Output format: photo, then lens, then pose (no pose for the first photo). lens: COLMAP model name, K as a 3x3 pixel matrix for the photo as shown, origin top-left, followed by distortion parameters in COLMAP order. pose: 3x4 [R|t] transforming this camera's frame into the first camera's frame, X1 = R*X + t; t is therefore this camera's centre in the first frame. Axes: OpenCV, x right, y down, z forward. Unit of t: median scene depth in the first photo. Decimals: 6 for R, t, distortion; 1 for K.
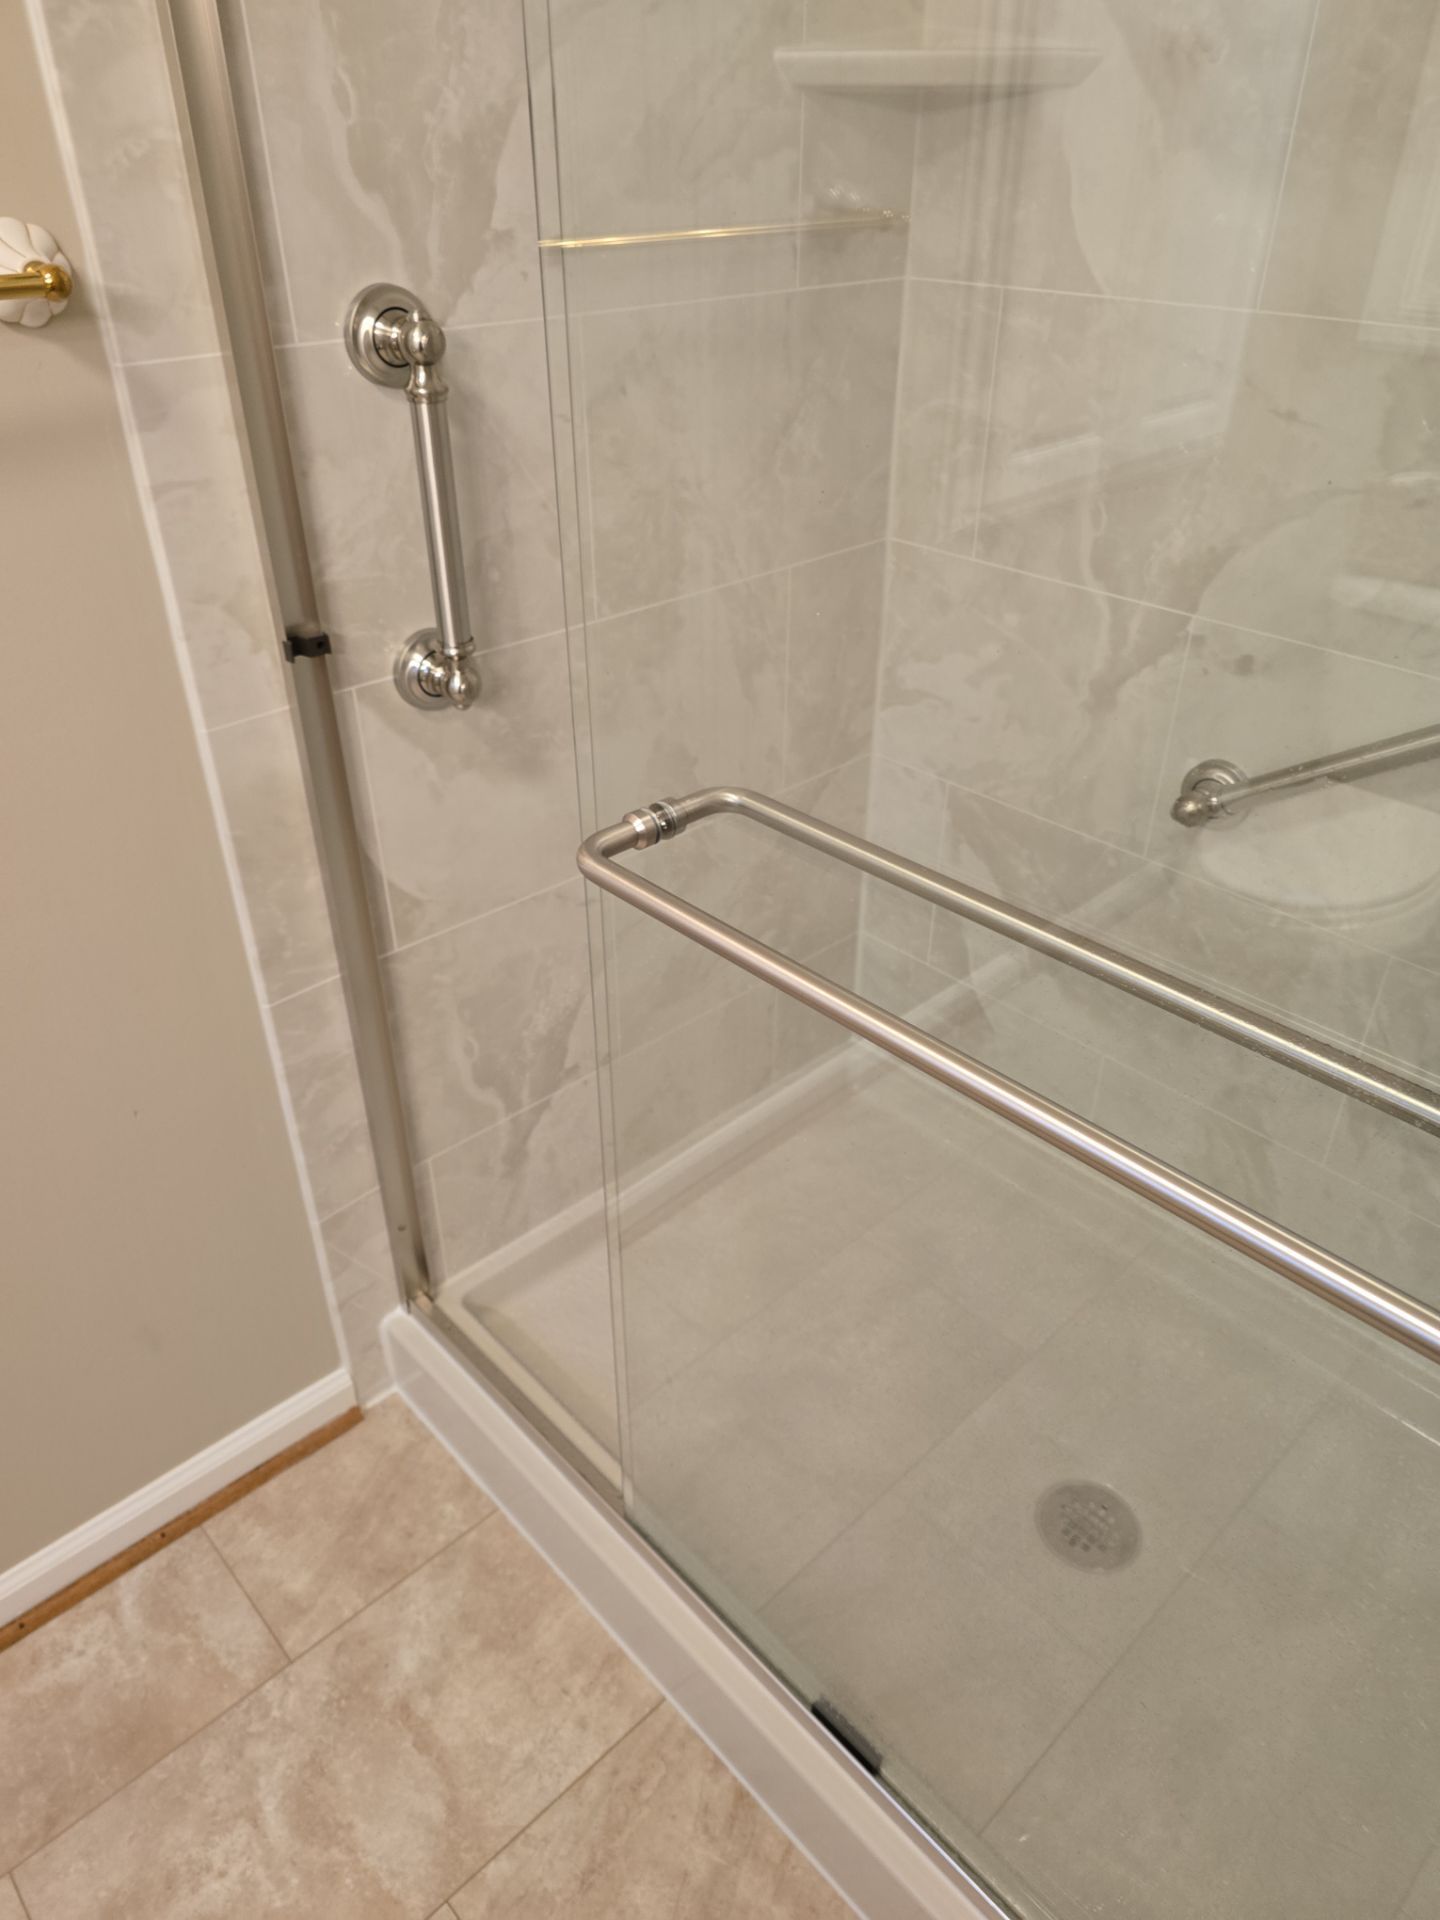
lens RADIAL K [[1310.1, 0, 720.3], [0, 1310.1, 951.4], [0, 0, 1]] dist [0.041199, -0.032555]
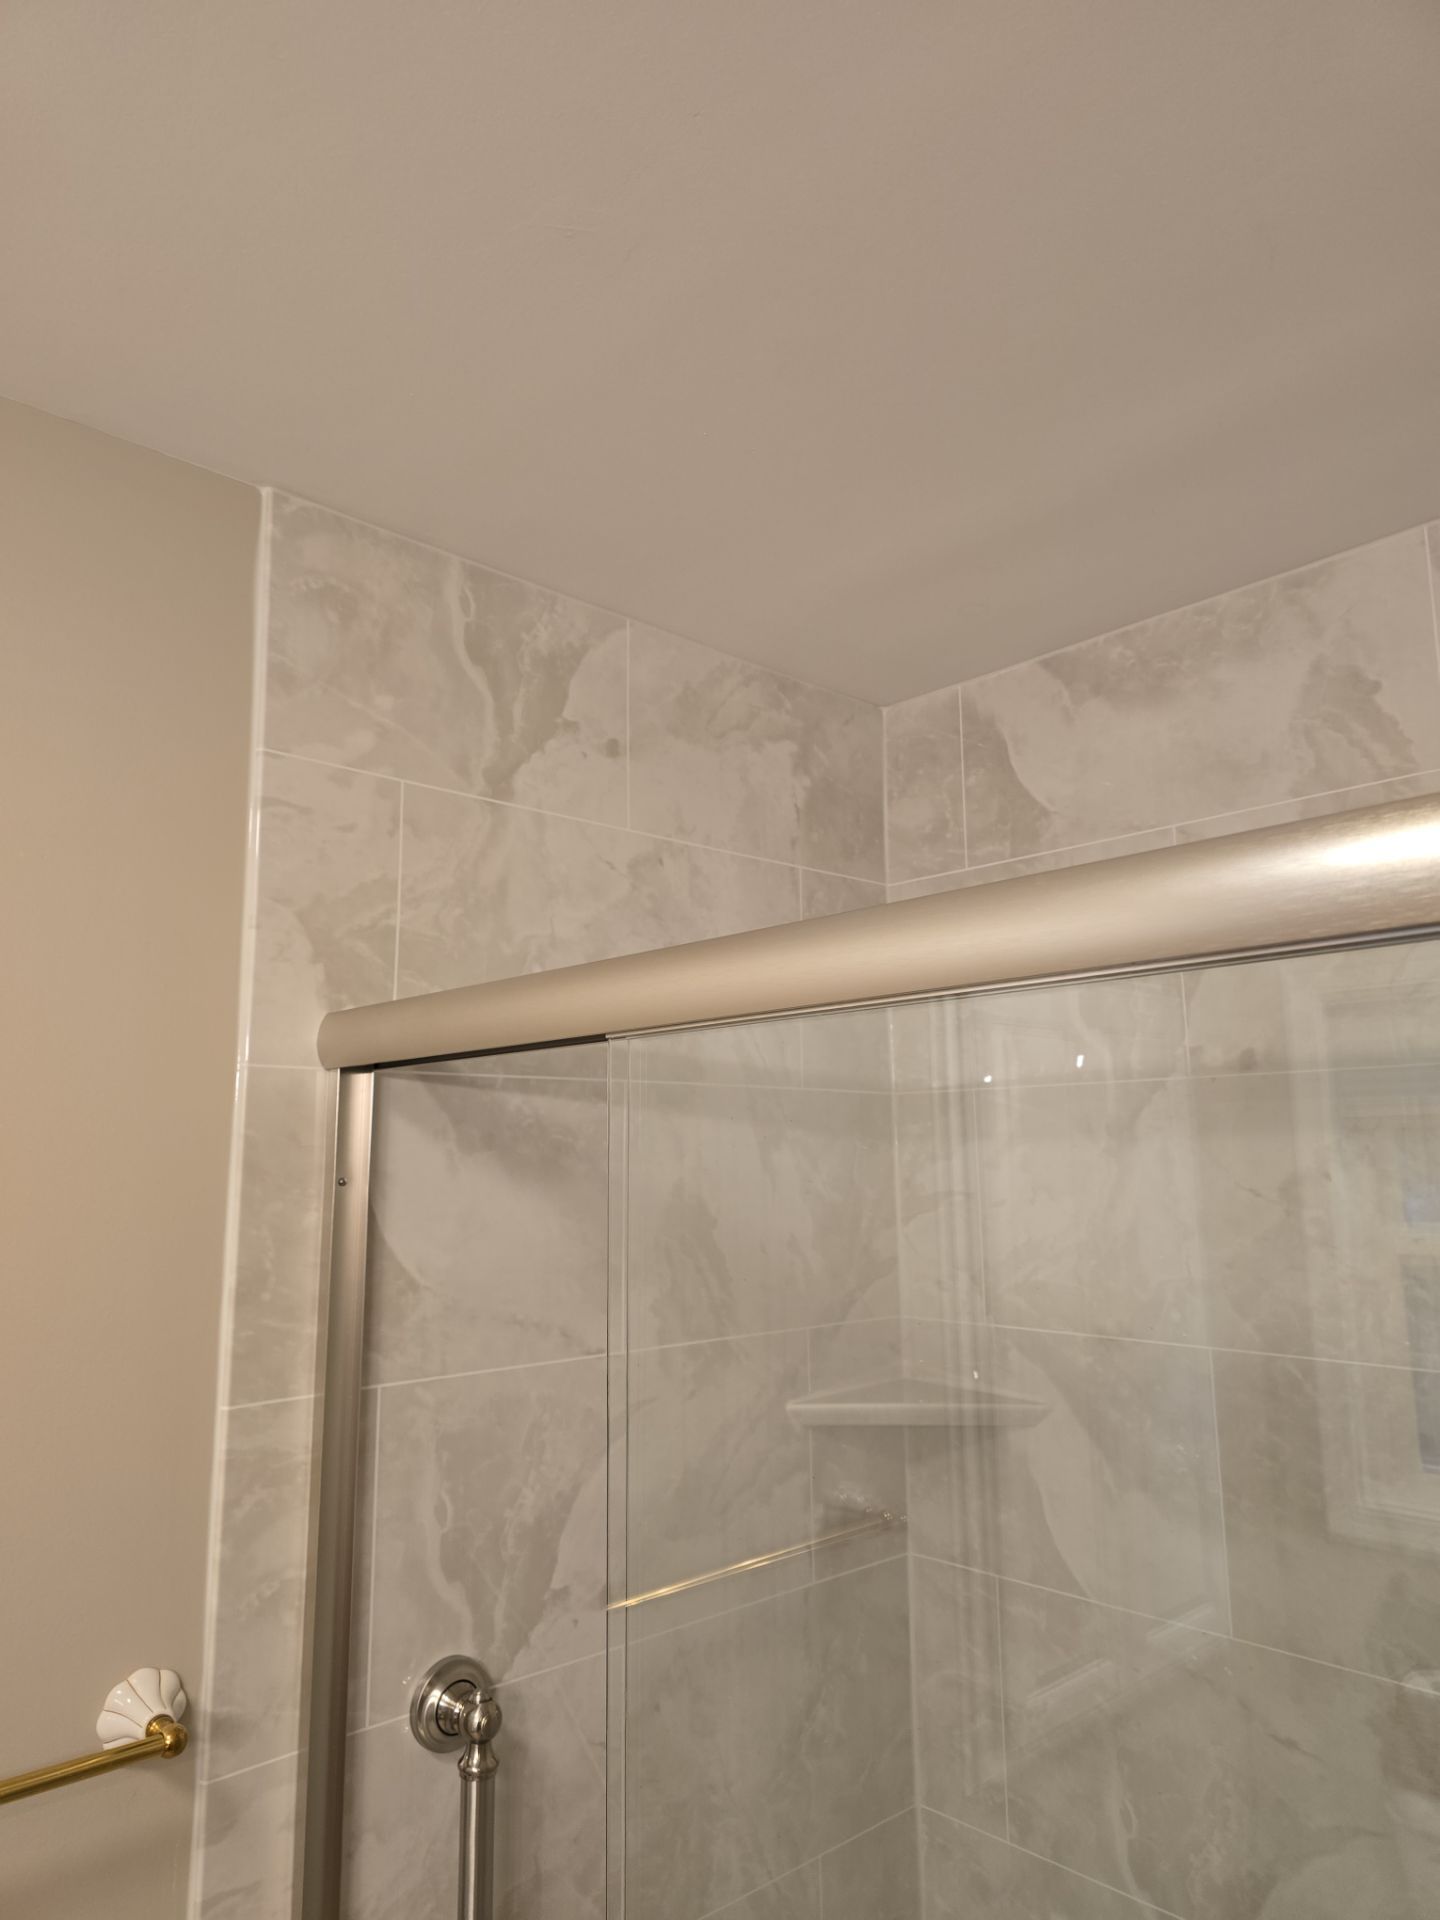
lens RADIAL K [[1310.1, 0, 720.6], [0, 1310.1, 958.1], [0, 0, 1]] dist [0.041199, -0.032555]
pose [[0.999945, -0.010384, 0.001556, -0.017375], [0.008783, 0.745985, -0.665905, -0.161472], [0.005754, 0.665882, 0.746035, -0.195789]]
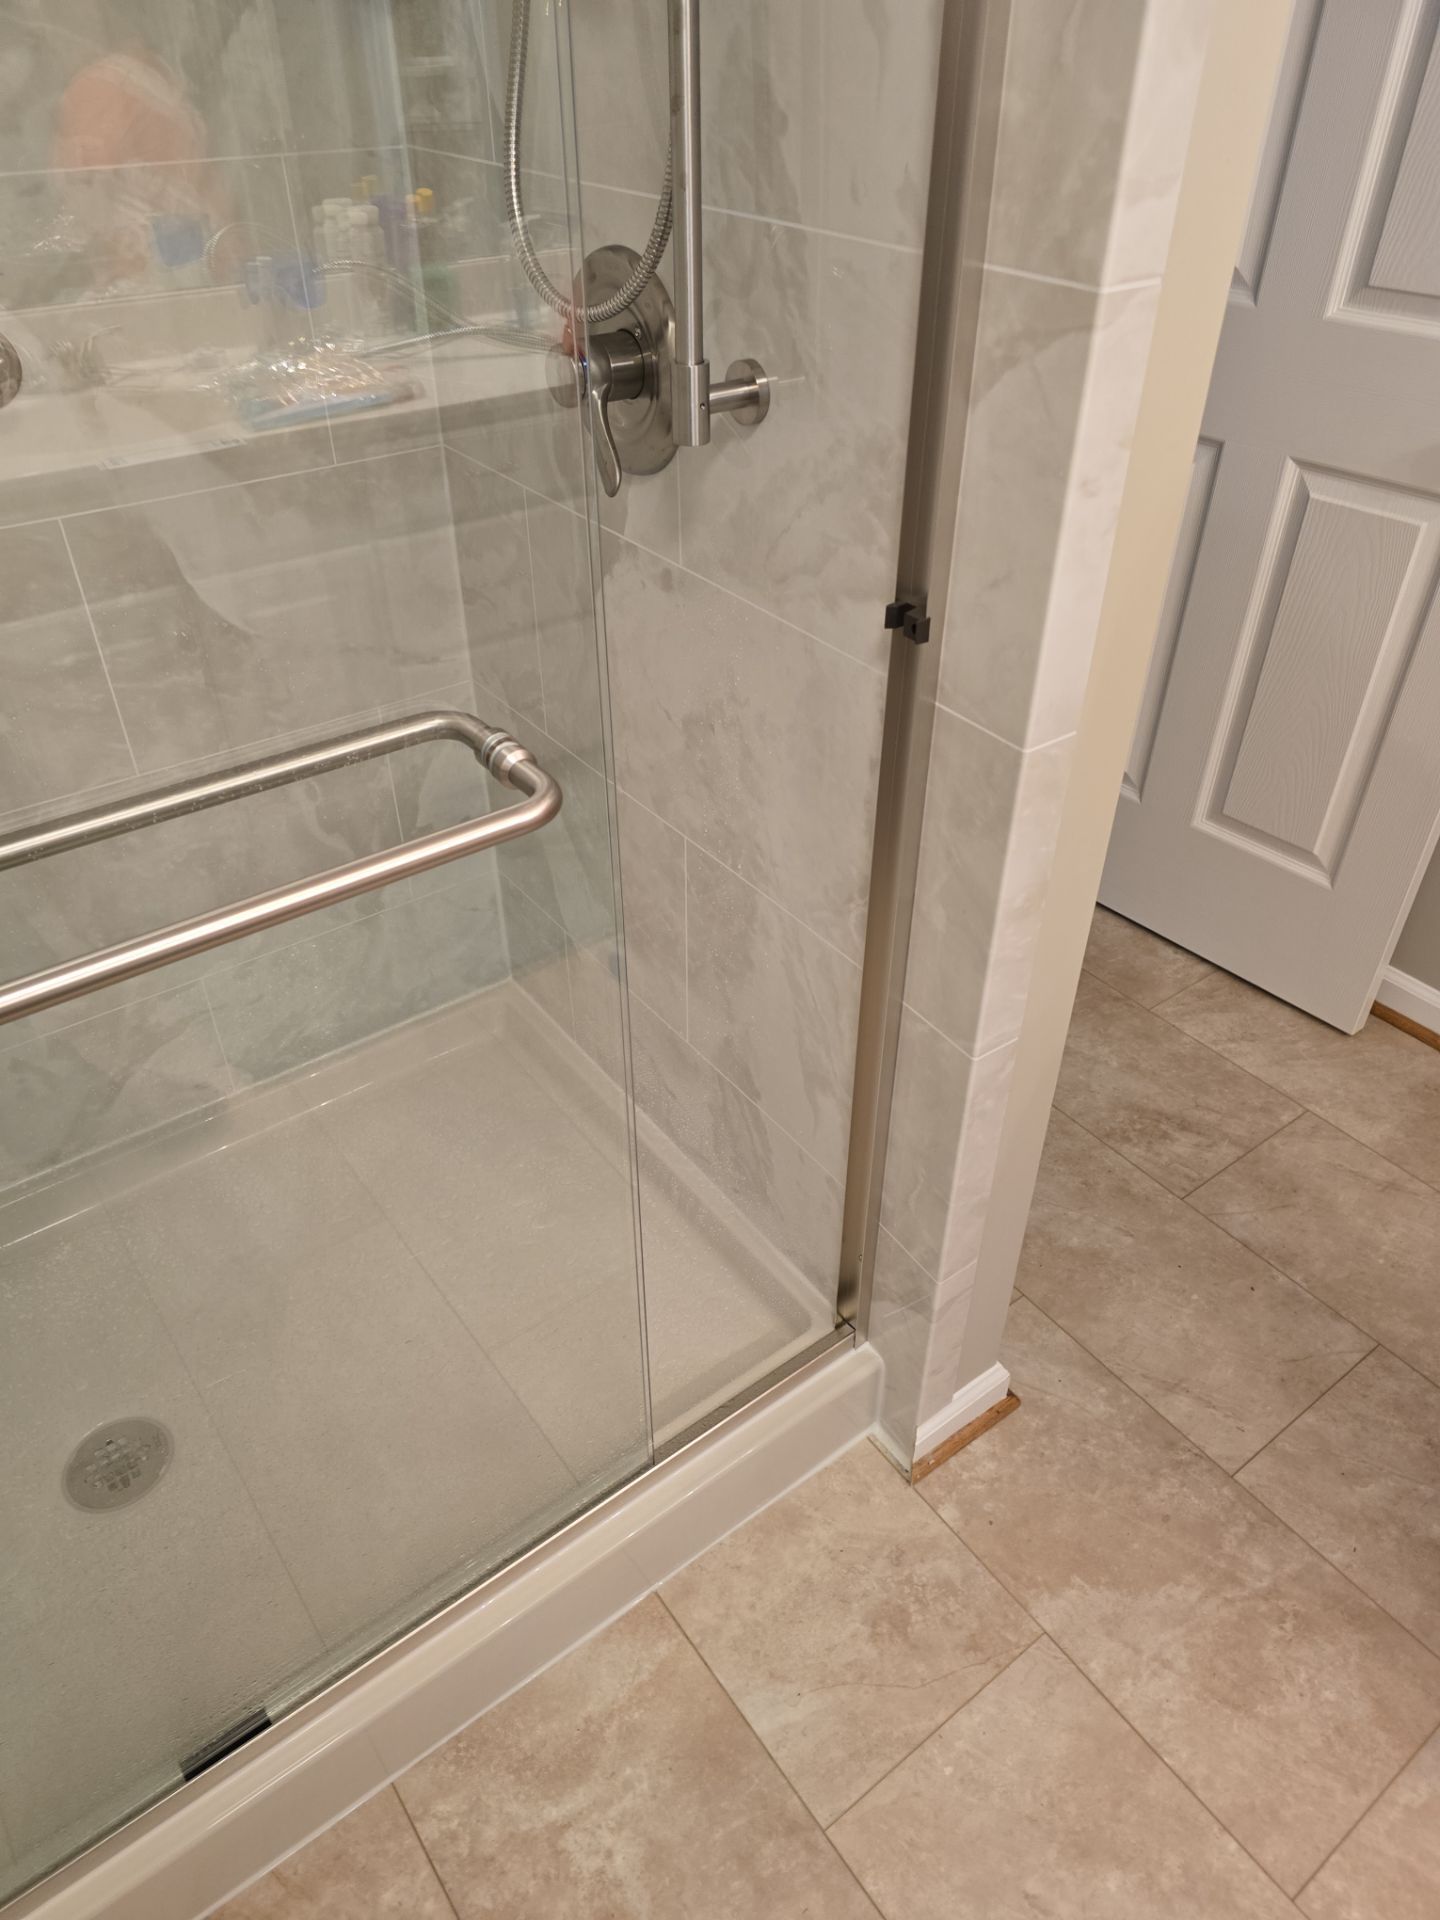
lens RADIAL K [[1299.5, 0, 720.9], [0, 1299.5, 948.0], [0, 0, 1]] dist [0.032882, -0.012138]
pose [[0.112436, -0.602435, 0.790209, -0.238344], [0.532710, 0.707856, 0.463854, -0.059554], [-0.838796, 0.368798, 0.400512, 0.096982]]
